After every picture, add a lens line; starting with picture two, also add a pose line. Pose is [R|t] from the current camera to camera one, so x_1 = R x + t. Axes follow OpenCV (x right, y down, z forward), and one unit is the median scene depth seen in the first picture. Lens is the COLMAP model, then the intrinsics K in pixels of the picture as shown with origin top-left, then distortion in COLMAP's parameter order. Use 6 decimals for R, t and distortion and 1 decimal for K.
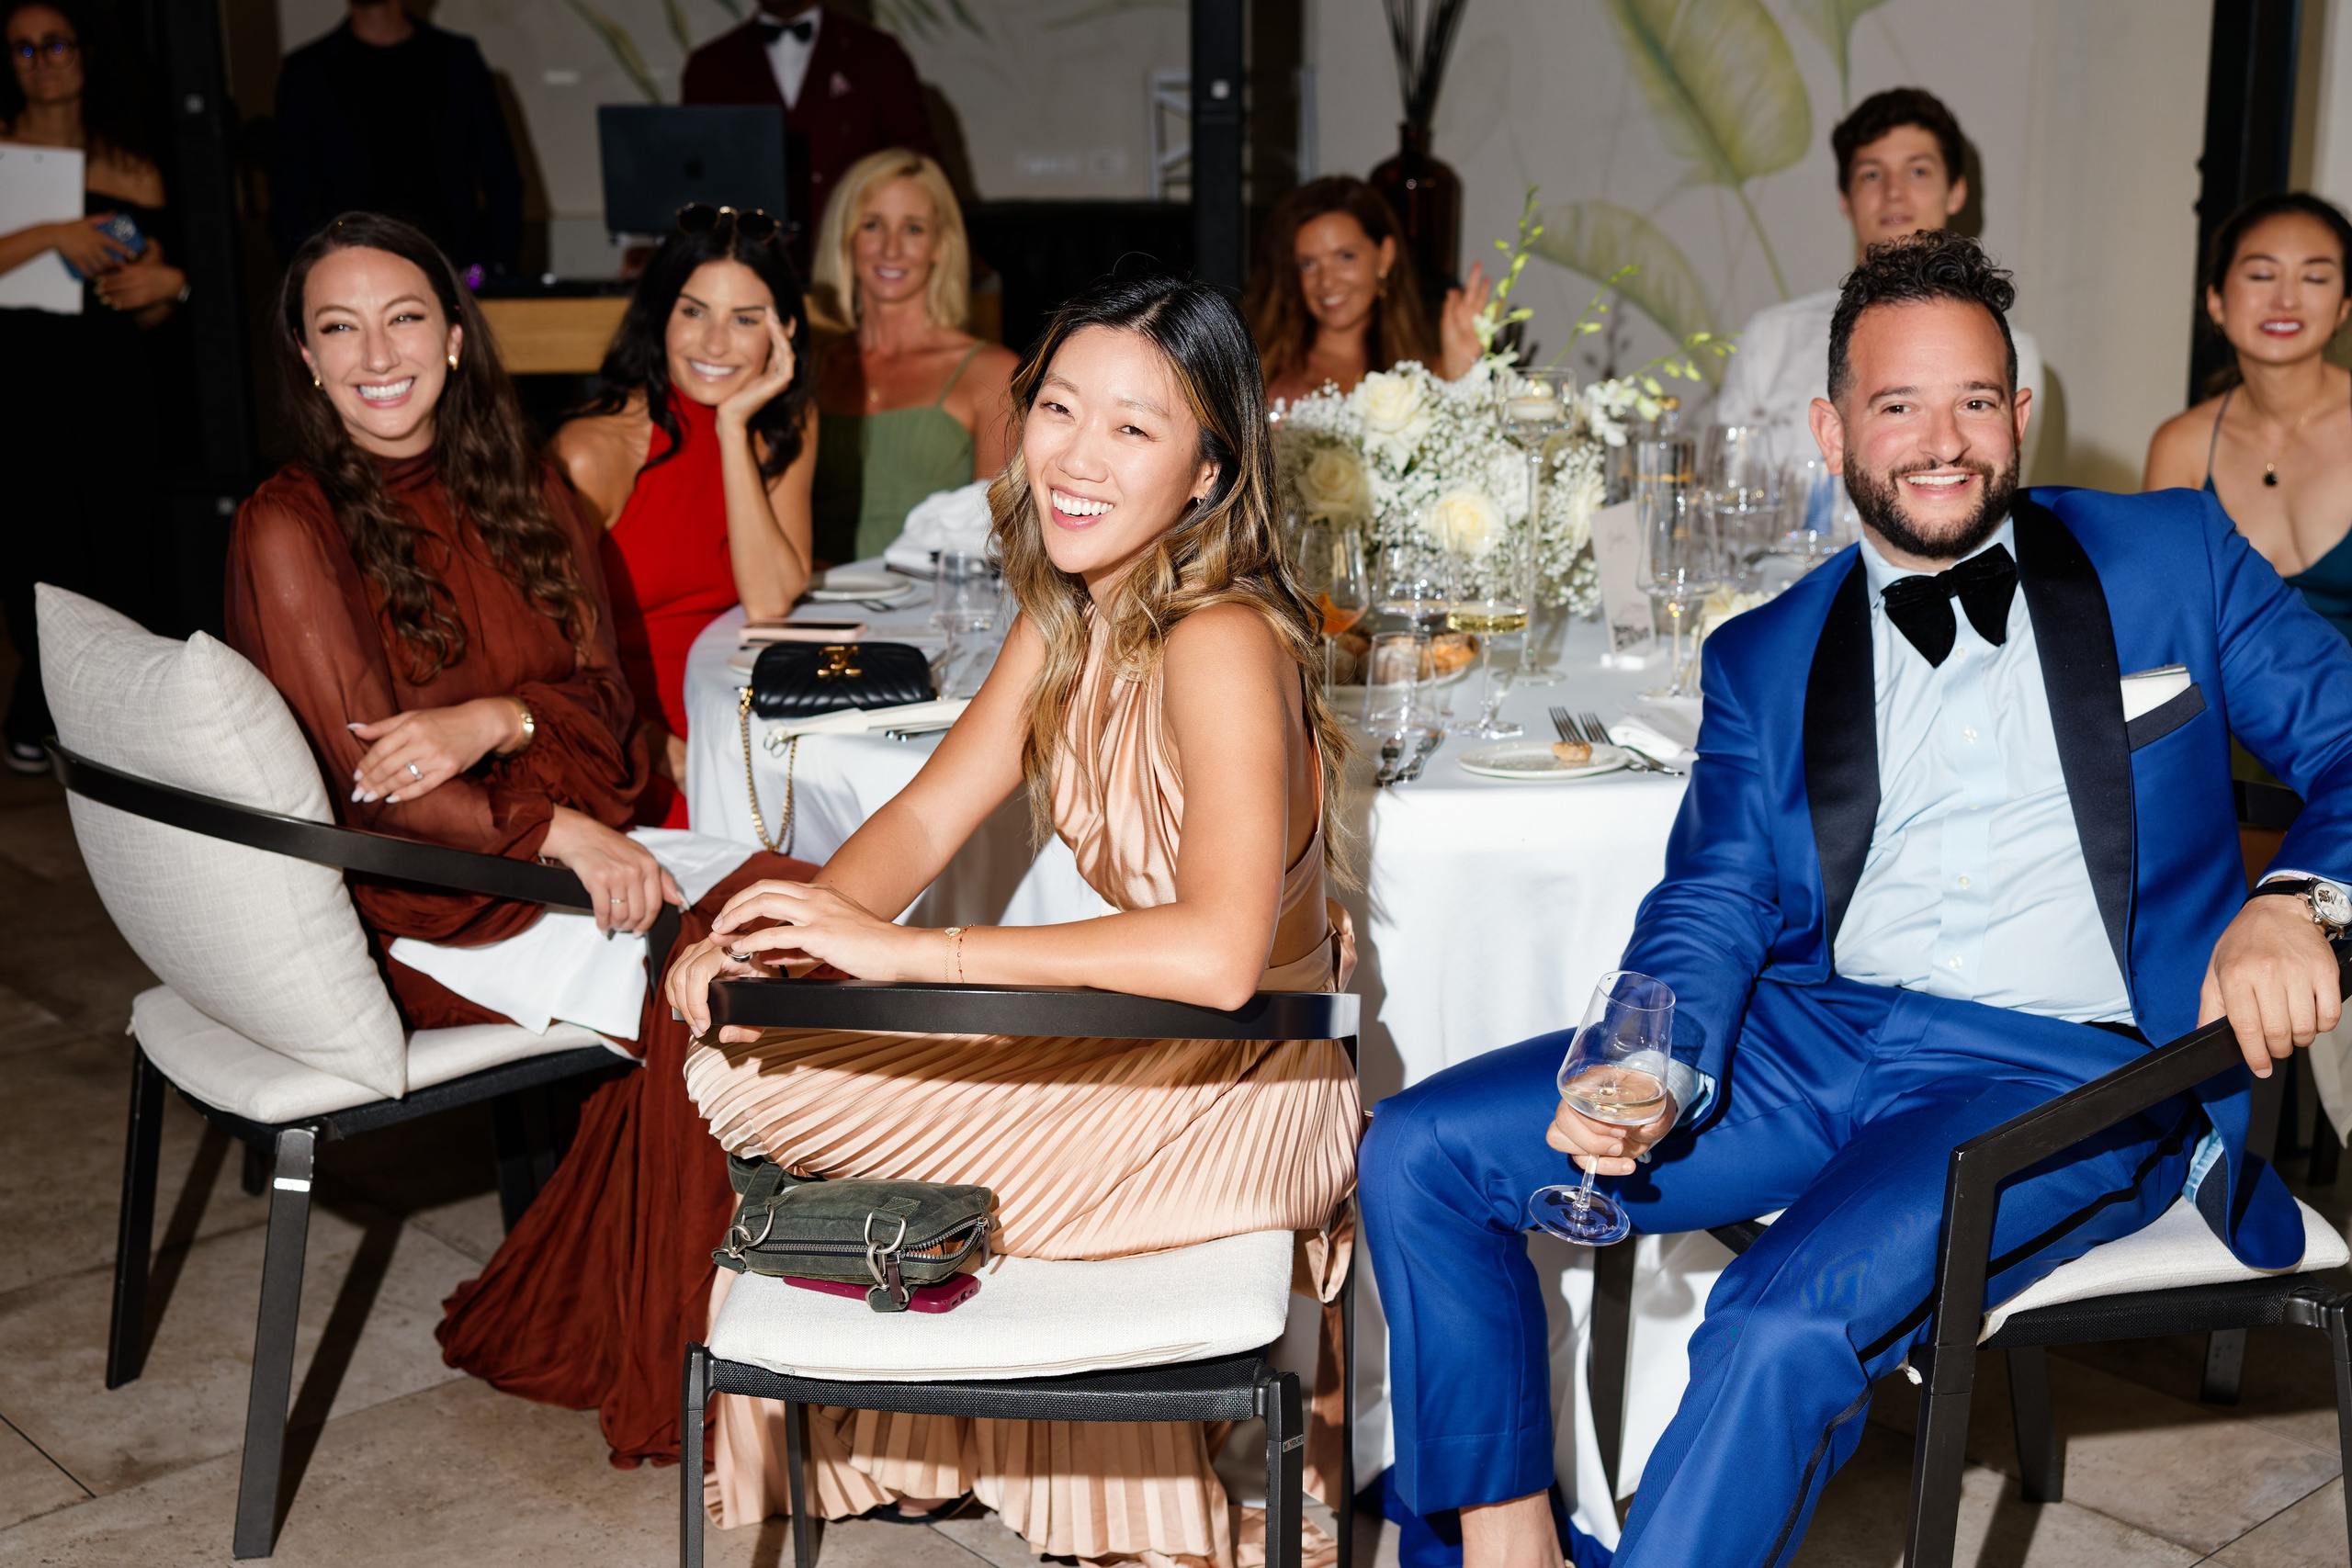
lens RADIAL K [[2885.5, 0, 1146.5], [0, 2885.5, 795.0], [0, 0, 1]] dist [0.053308, 0.000000]
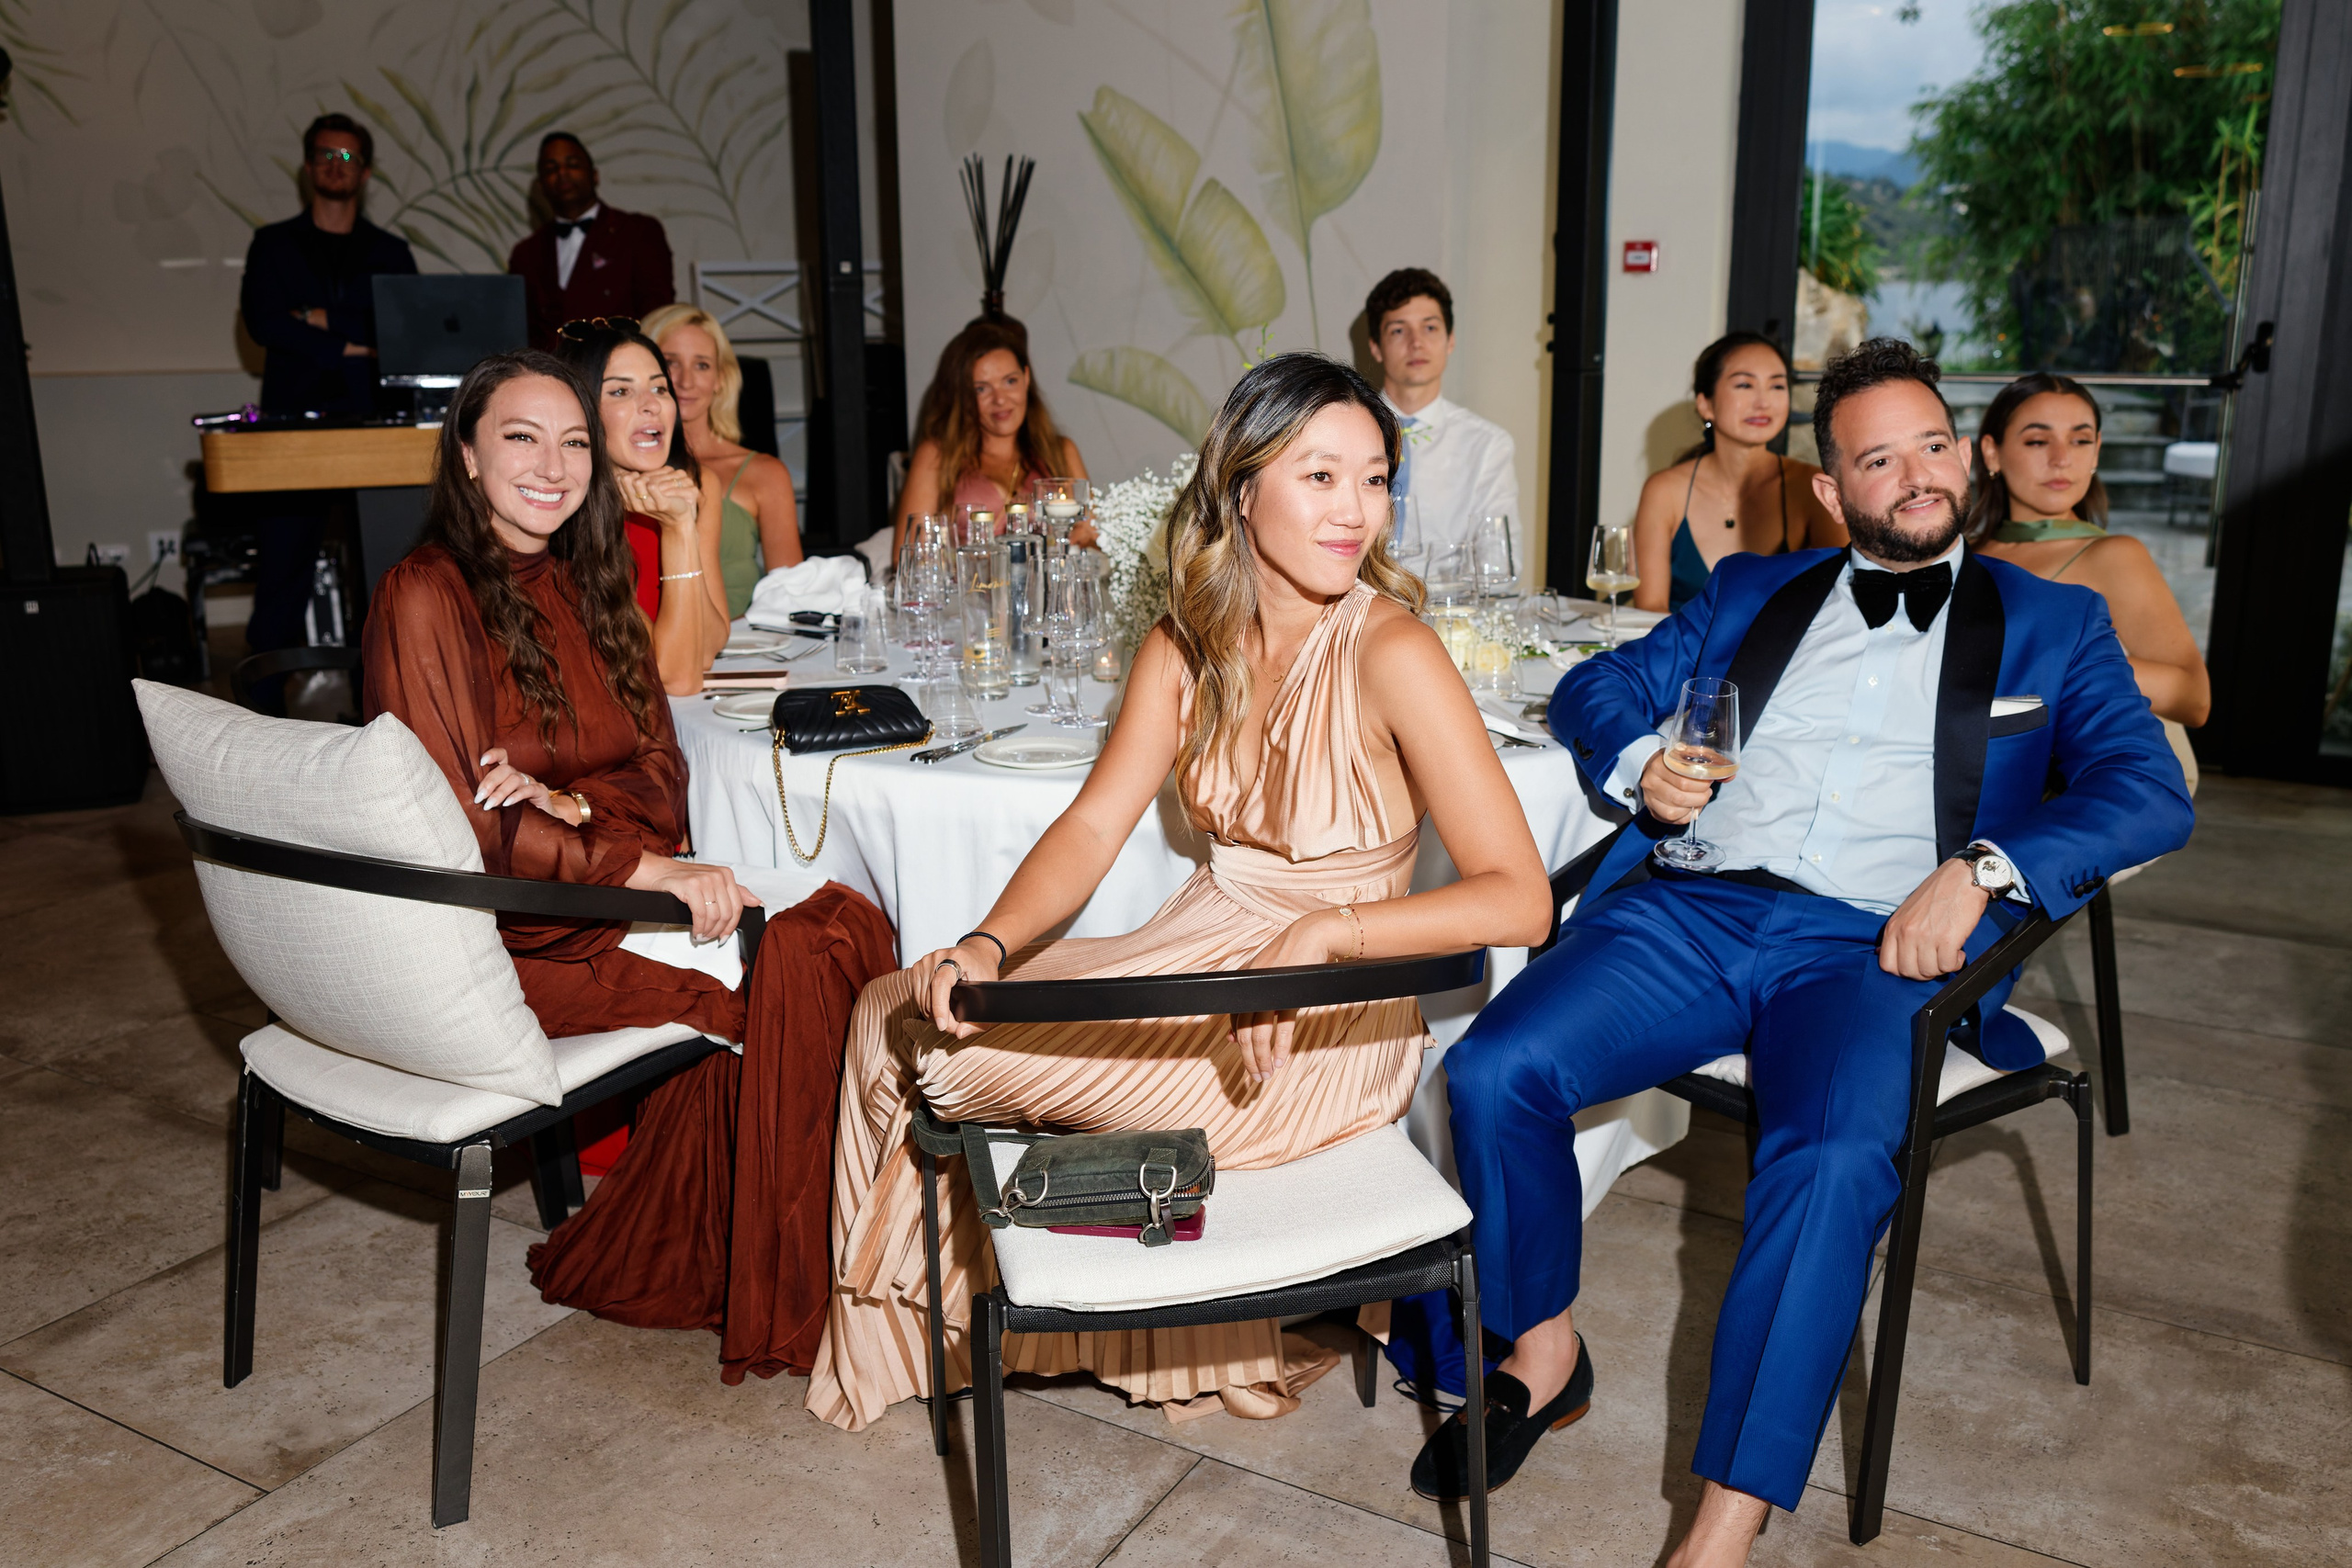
lens RADIAL K [[1938.3, 0, 1247.4], [0, 1938.3, 762.1], [0, 0, 1]] dist [0.001795, 0.024235]
pose [[0.947377, -0.072934, 0.311701, -0.216795], [0.072645, 0.997279, 0.012556, -0.020172], [-0.311769, 0.010748, 0.950097, 0.170992]]
